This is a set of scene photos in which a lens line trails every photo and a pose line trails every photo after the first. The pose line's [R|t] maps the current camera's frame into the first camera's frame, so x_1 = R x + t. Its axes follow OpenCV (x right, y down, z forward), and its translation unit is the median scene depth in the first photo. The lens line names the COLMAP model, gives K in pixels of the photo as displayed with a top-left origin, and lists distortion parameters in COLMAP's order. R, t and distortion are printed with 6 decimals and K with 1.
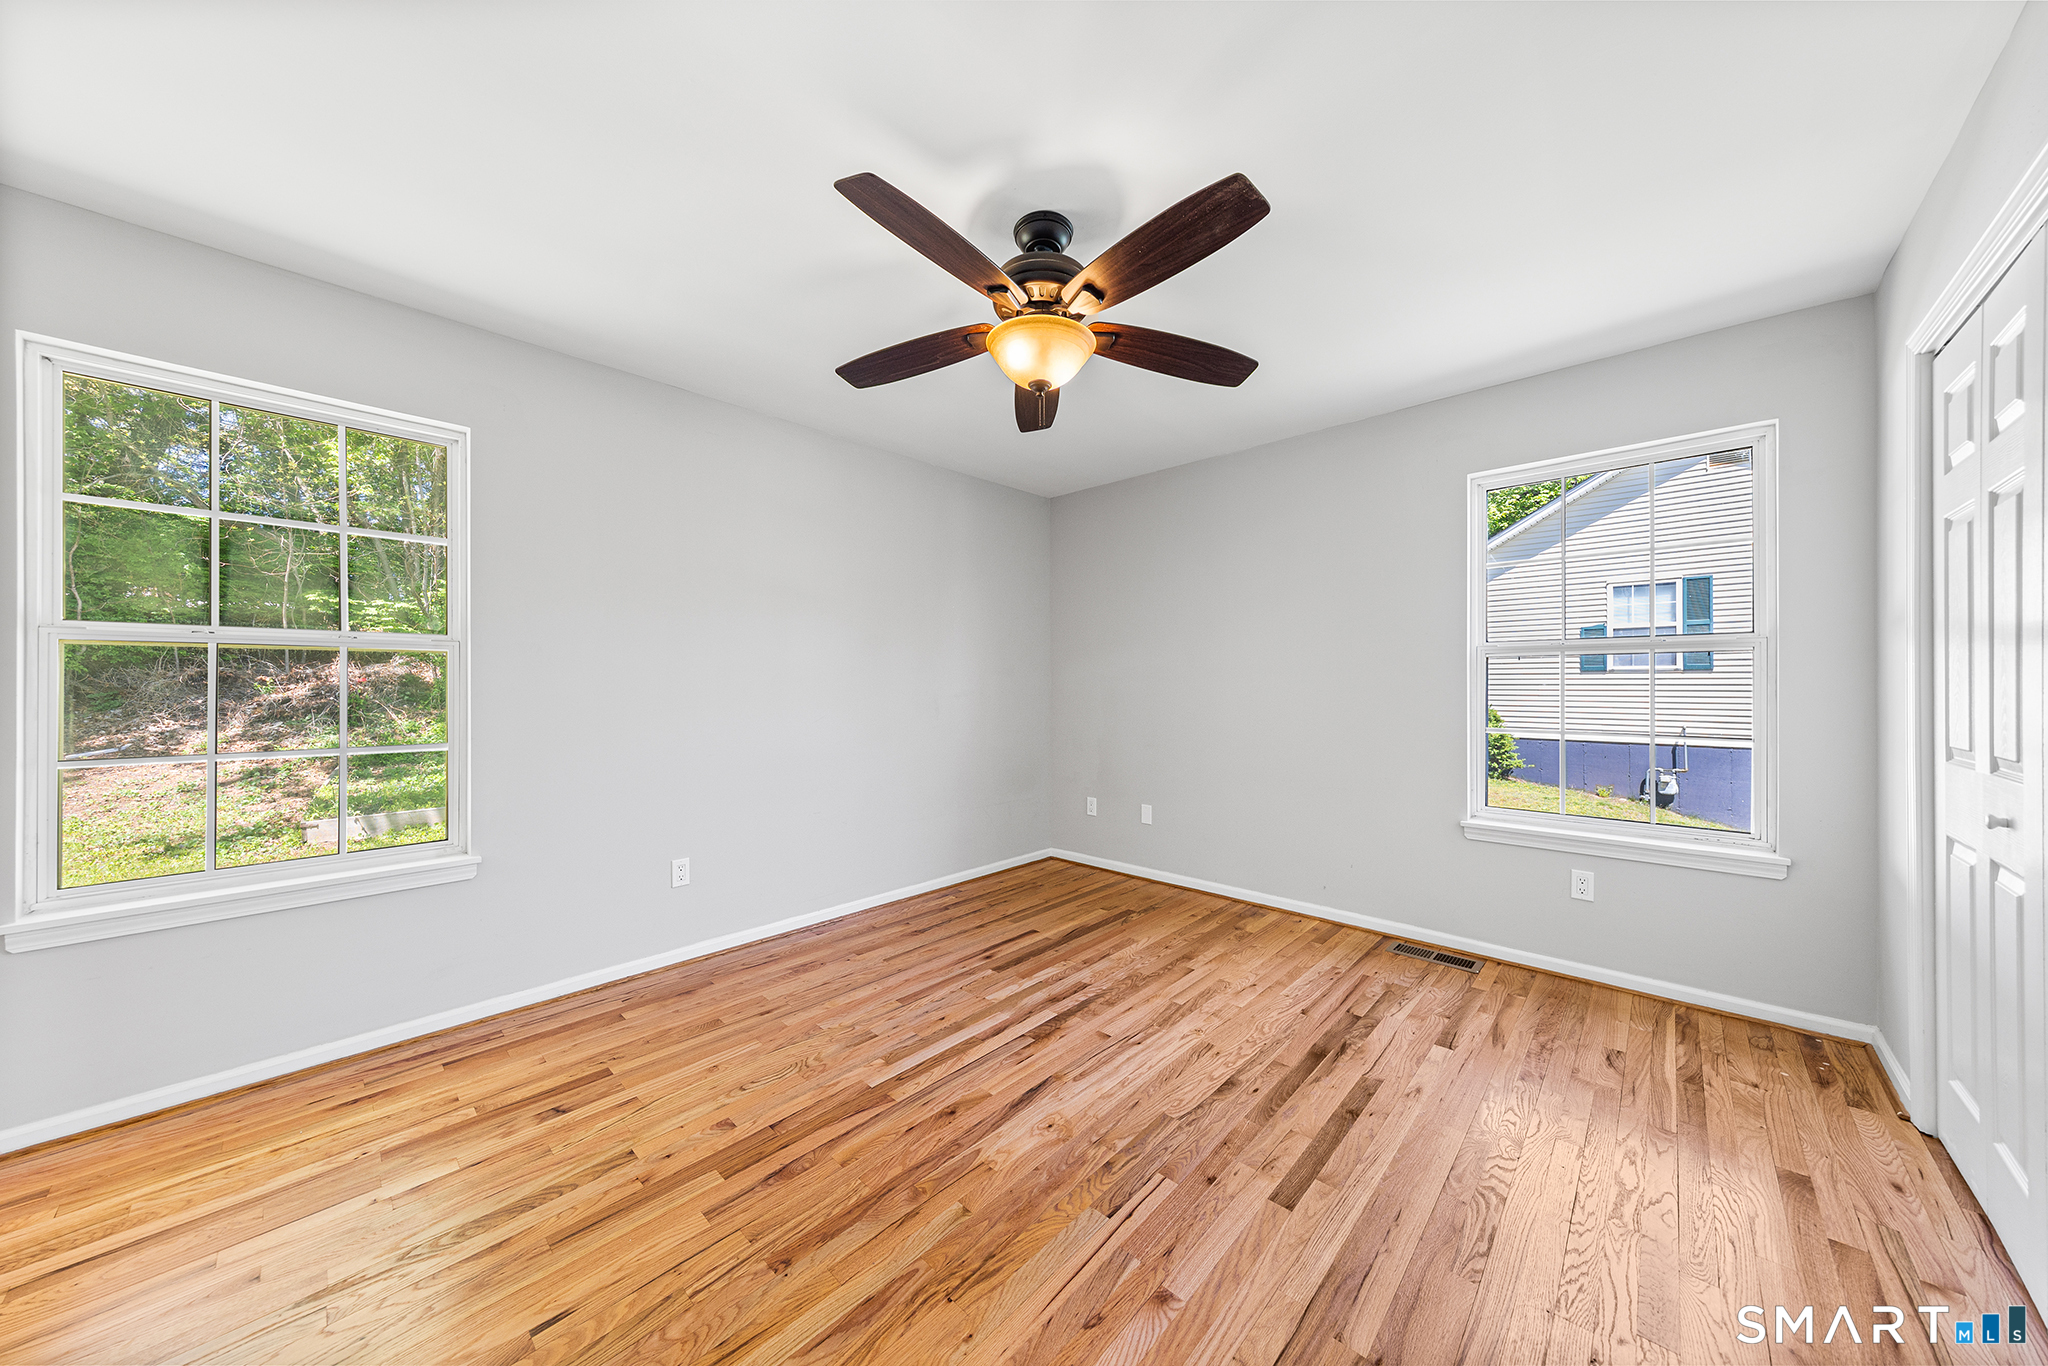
lens RADIAL K [[670.4, 0, 1017.4], [0, 670.4, 682.3], [0, 0, 1]] dist [-0.000038, -0.000004]
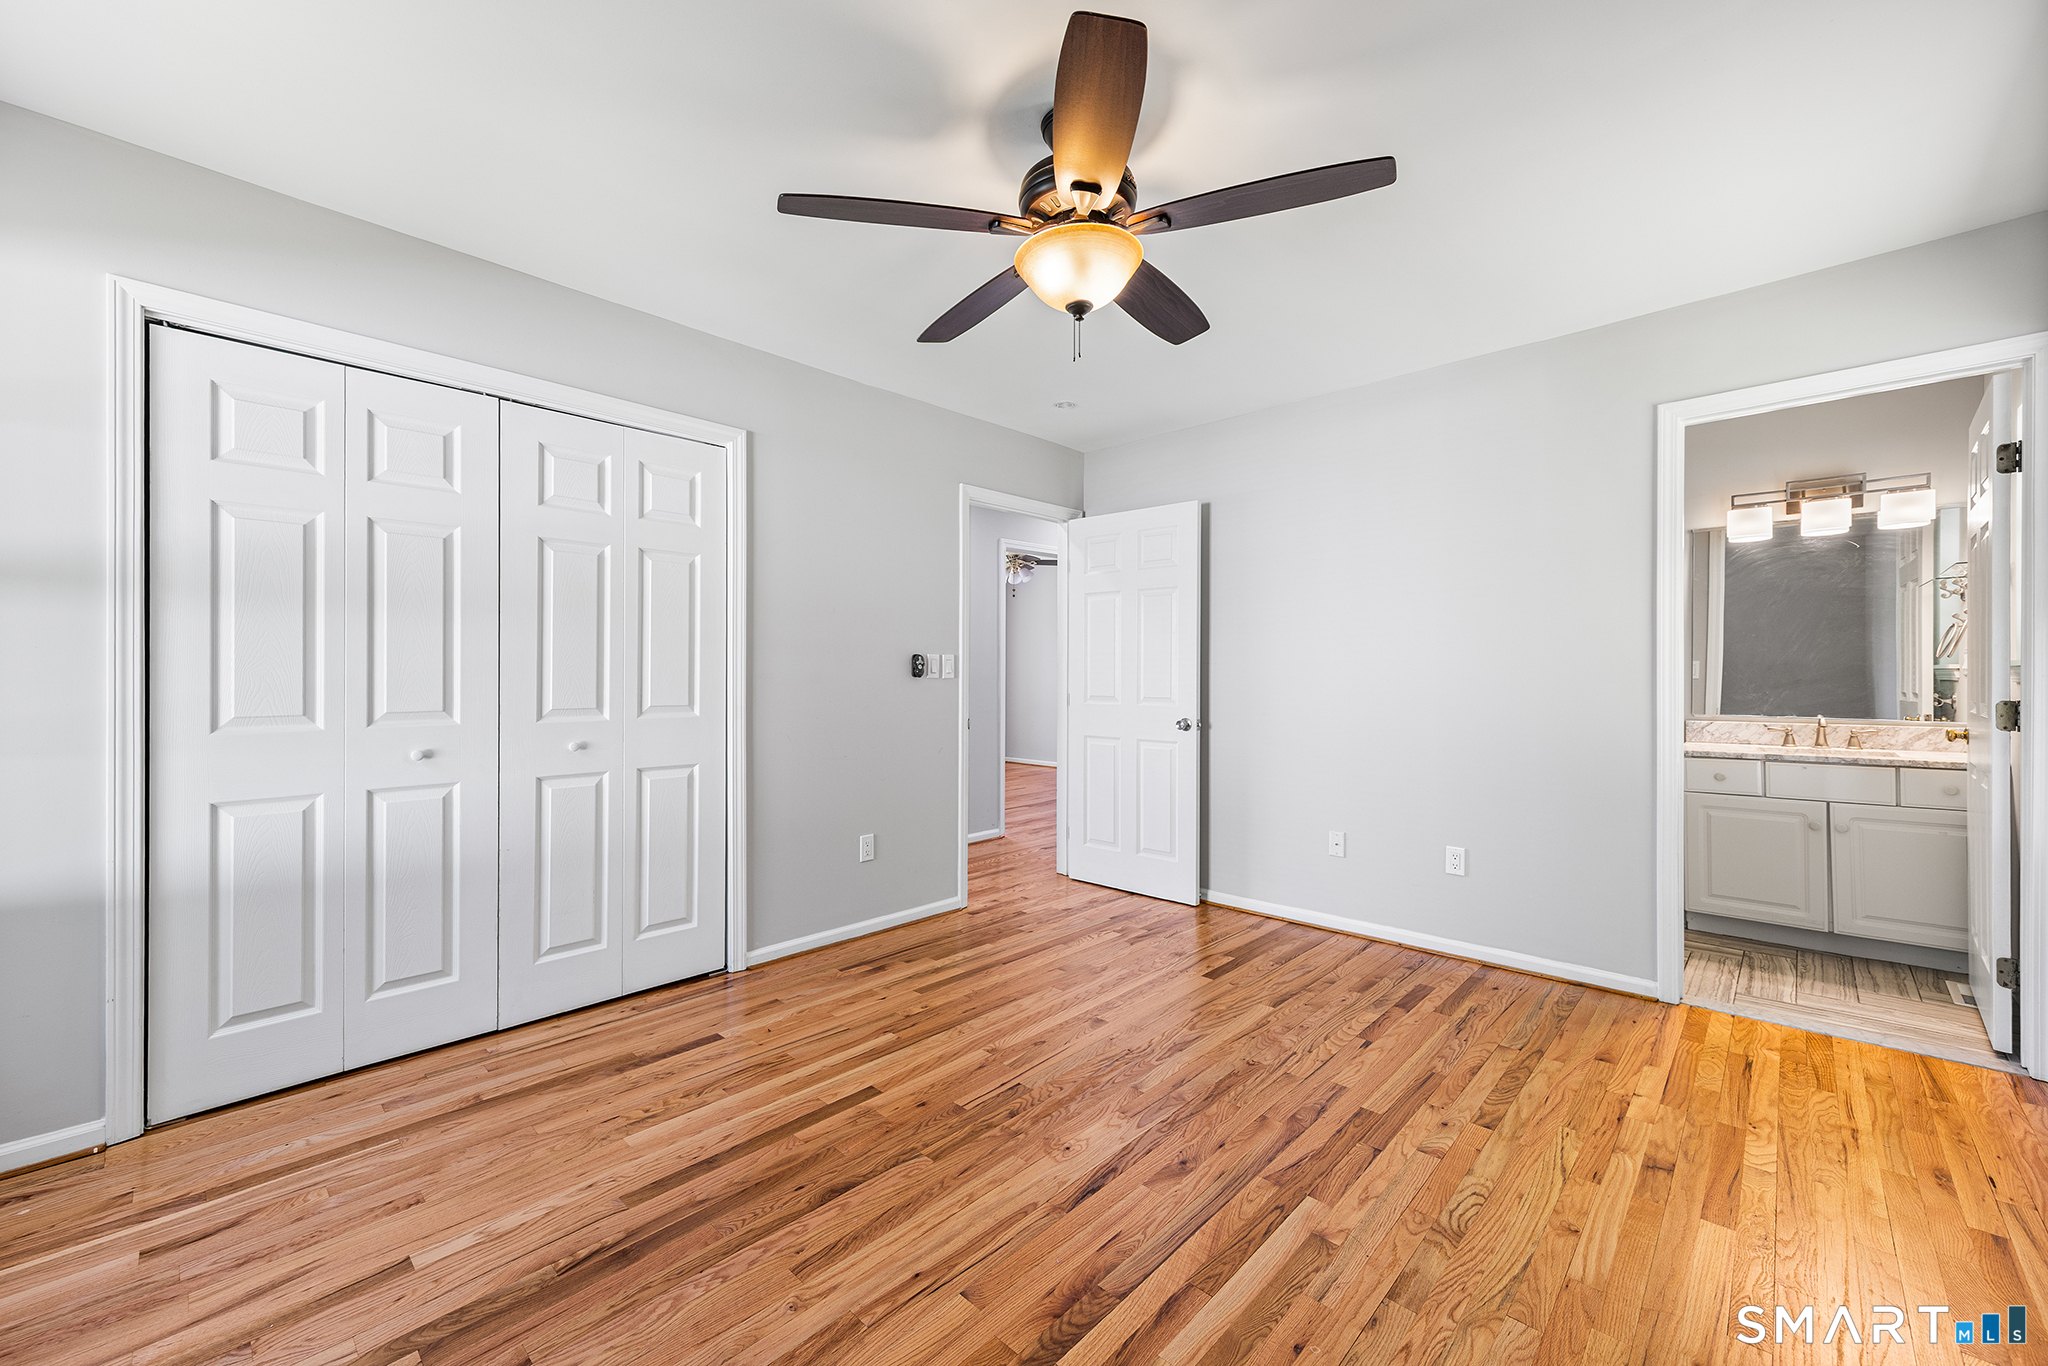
lens RADIAL K [[808.6, 0, 1029.7], [0, 808.6, 679.3], [0, 0, 1]] dist [0.001368, -0.000366]
pose [[-0.999864, 0.006957, -0.014965, 0.104026], [0.006973, 0.999975, -0.001001, 0.029434], [0.014958, -0.001105, -0.999888, 1.942180]]
